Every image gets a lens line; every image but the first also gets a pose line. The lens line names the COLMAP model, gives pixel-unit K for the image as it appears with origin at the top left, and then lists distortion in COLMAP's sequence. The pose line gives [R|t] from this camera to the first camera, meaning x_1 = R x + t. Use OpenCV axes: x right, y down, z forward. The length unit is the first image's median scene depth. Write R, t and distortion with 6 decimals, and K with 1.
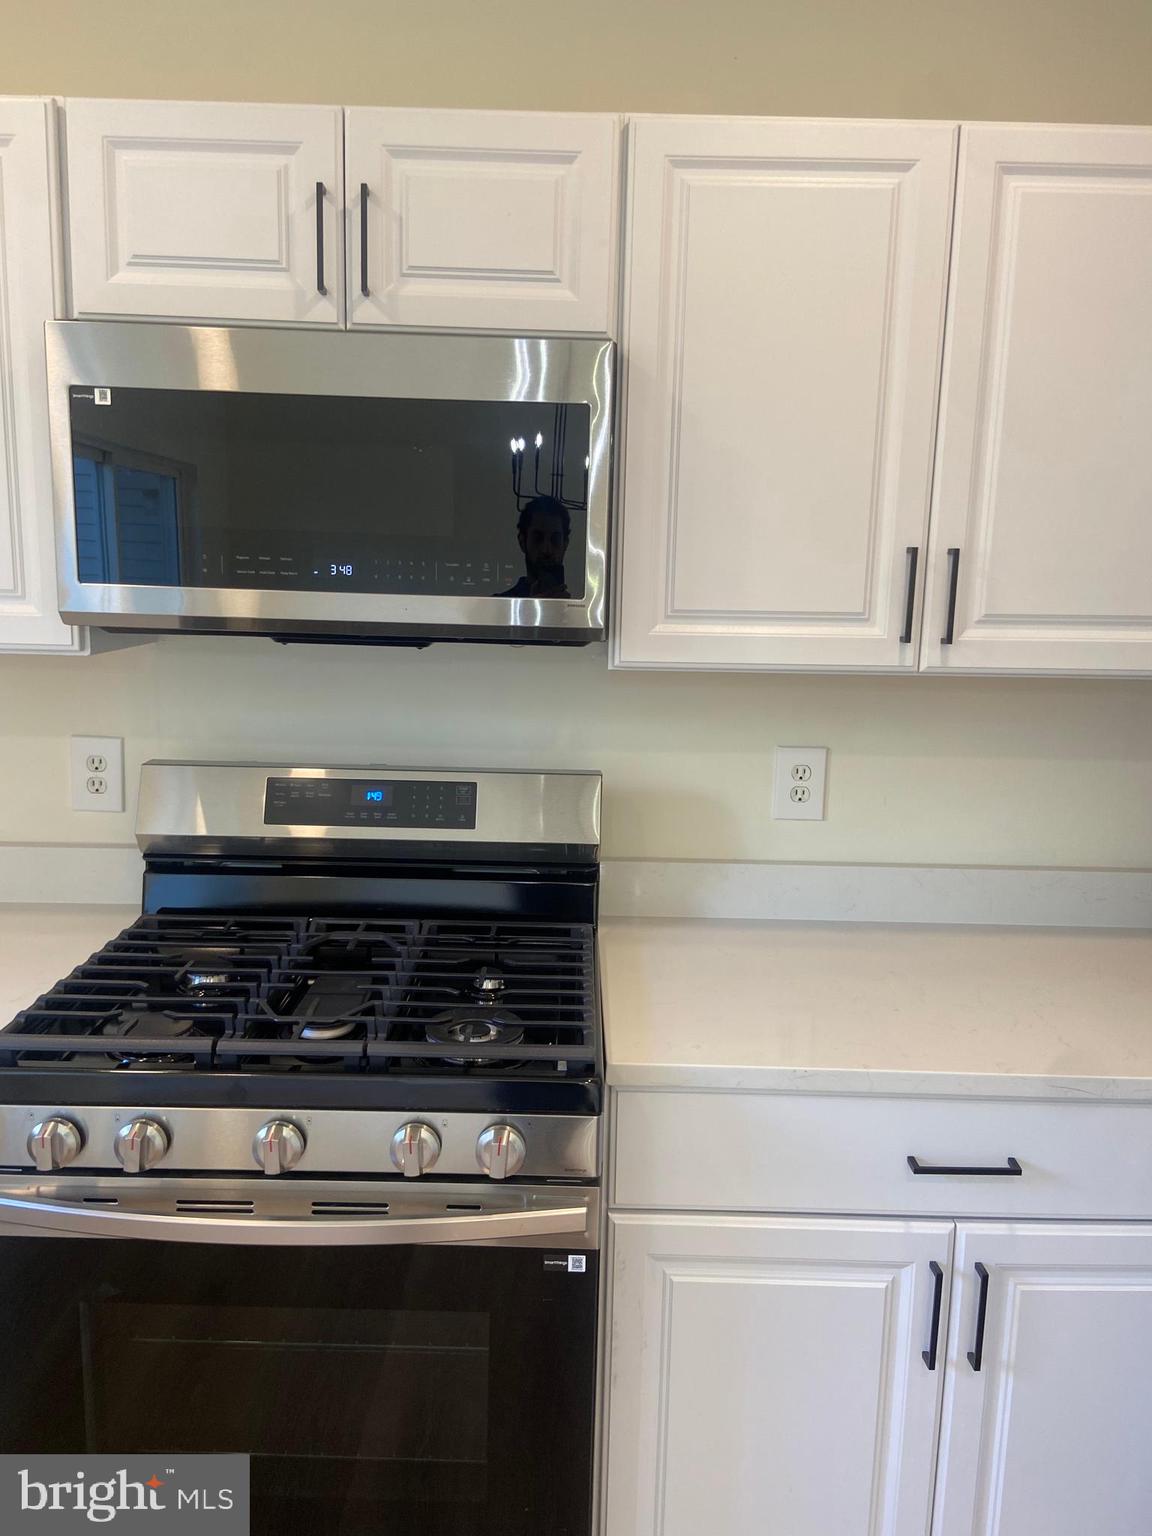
lens RADIAL K [[1152.8, 0, 576.0], [0, 1152.8, 768.0], [0, 0, 1]] dist [0.110930, -0.138883]
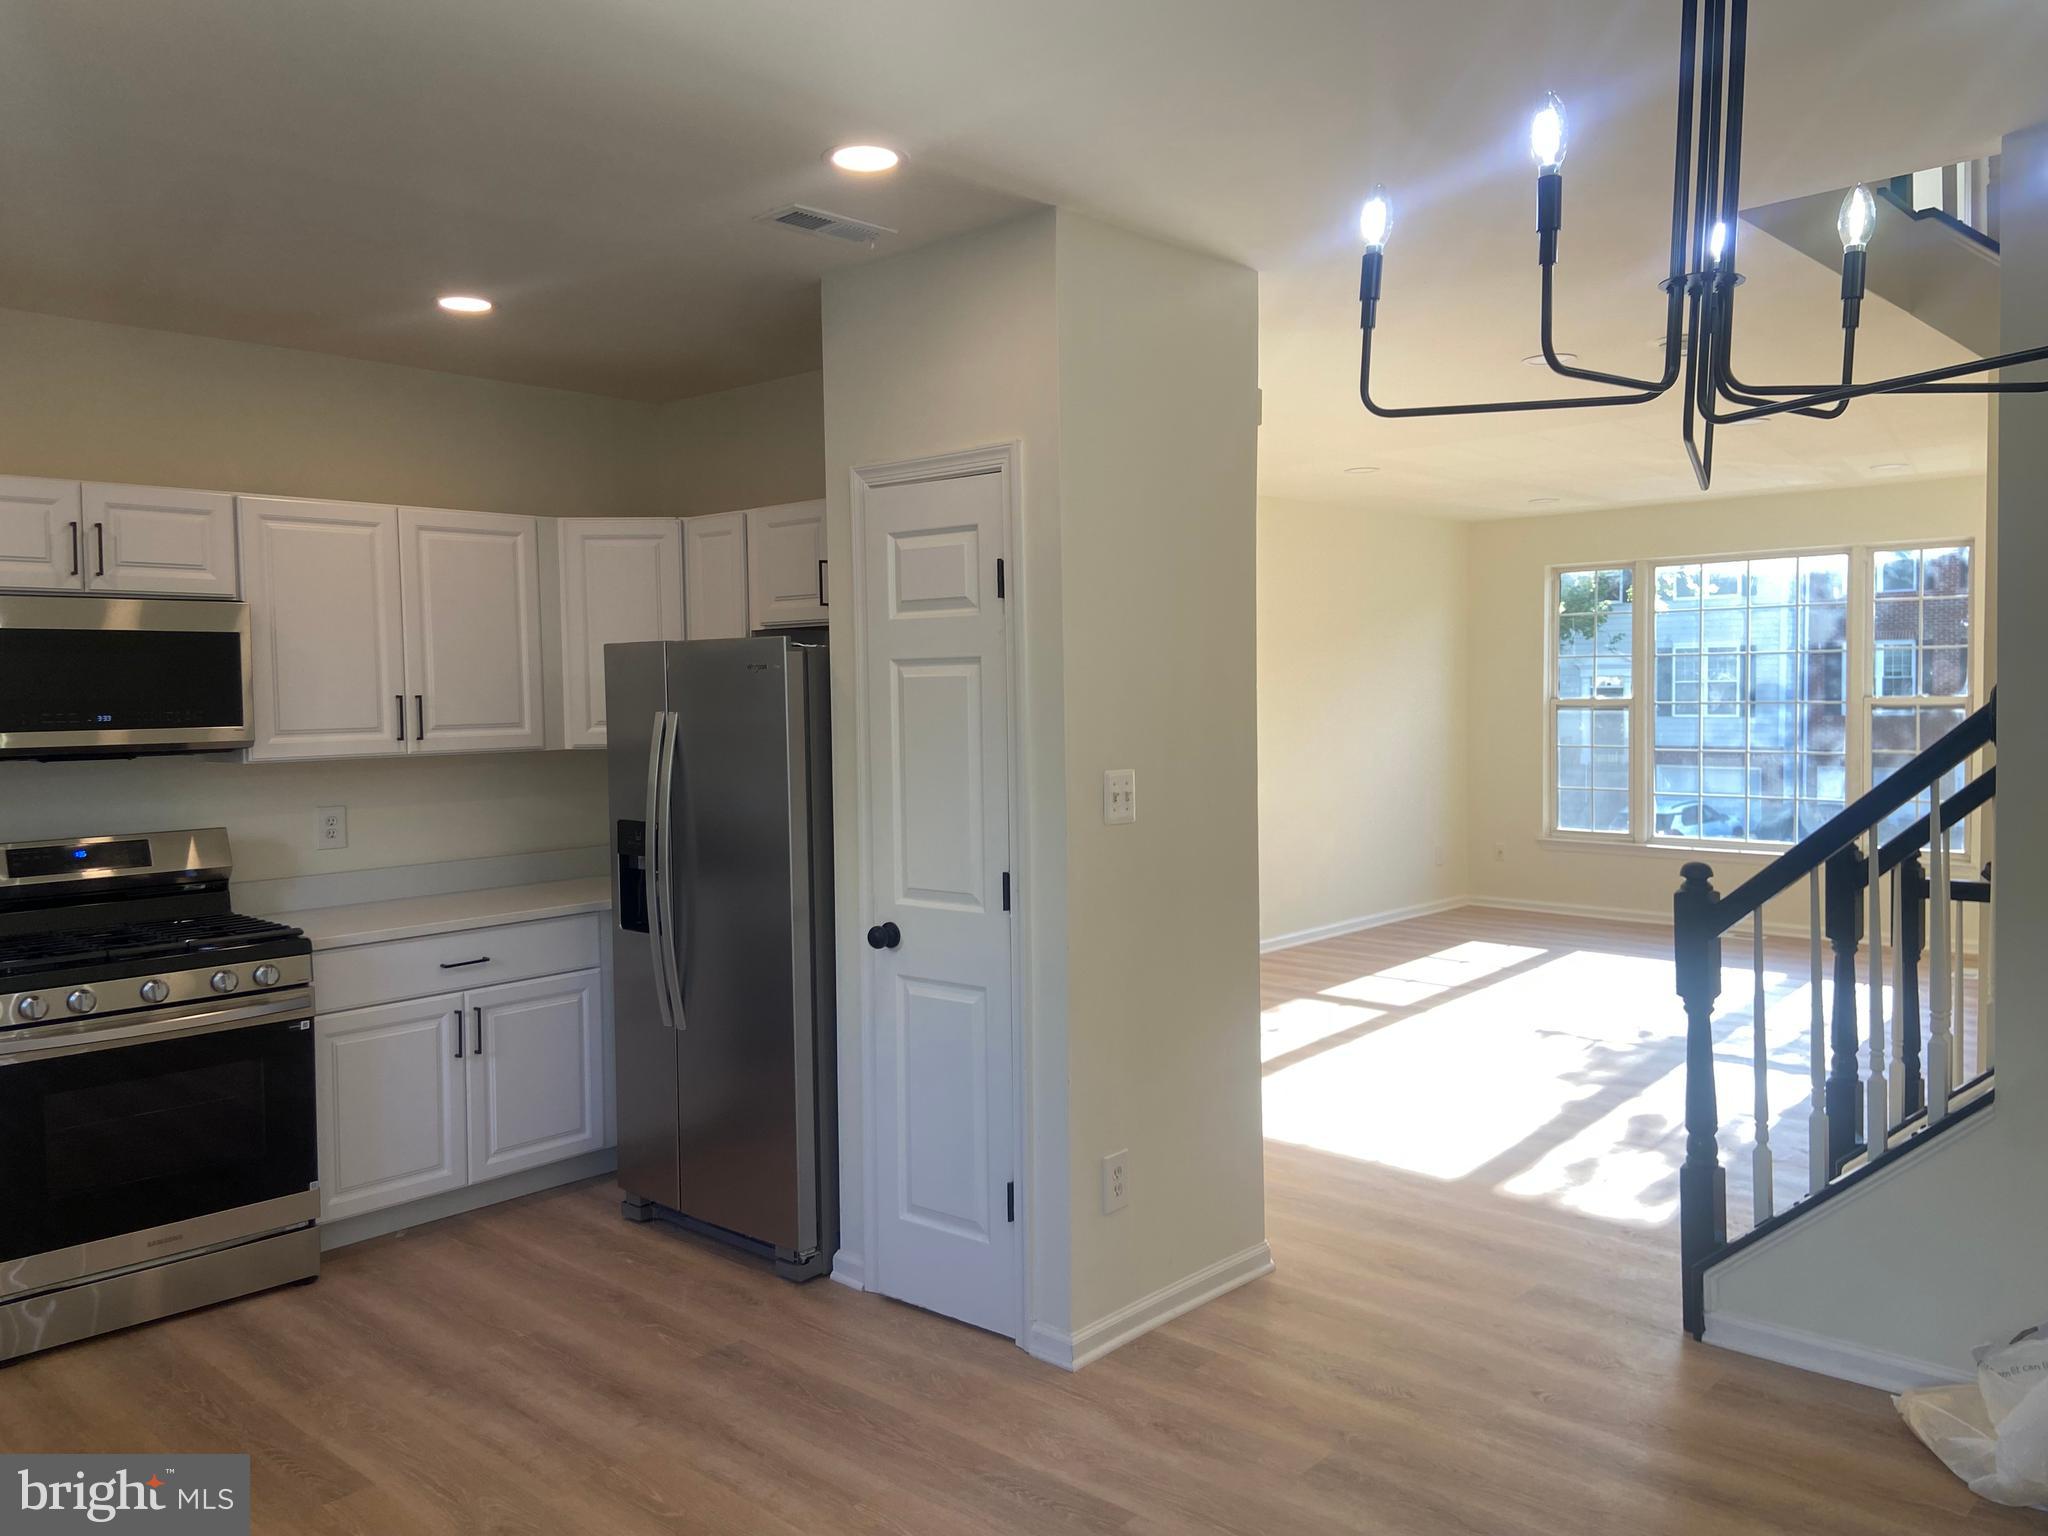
lens RADIAL K [[1543.5, 0, 1032.9], [0, 1543.5, 730.2], [0, 0, 1]] dist [0.104417, -0.146988]
pose [[0.685635, -0.053593, 0.725970, -1.006734], [0.153160, 0.985583, -0.071893, 0.257633], [-0.711650, 0.160482, 0.683959, -1.782638]]
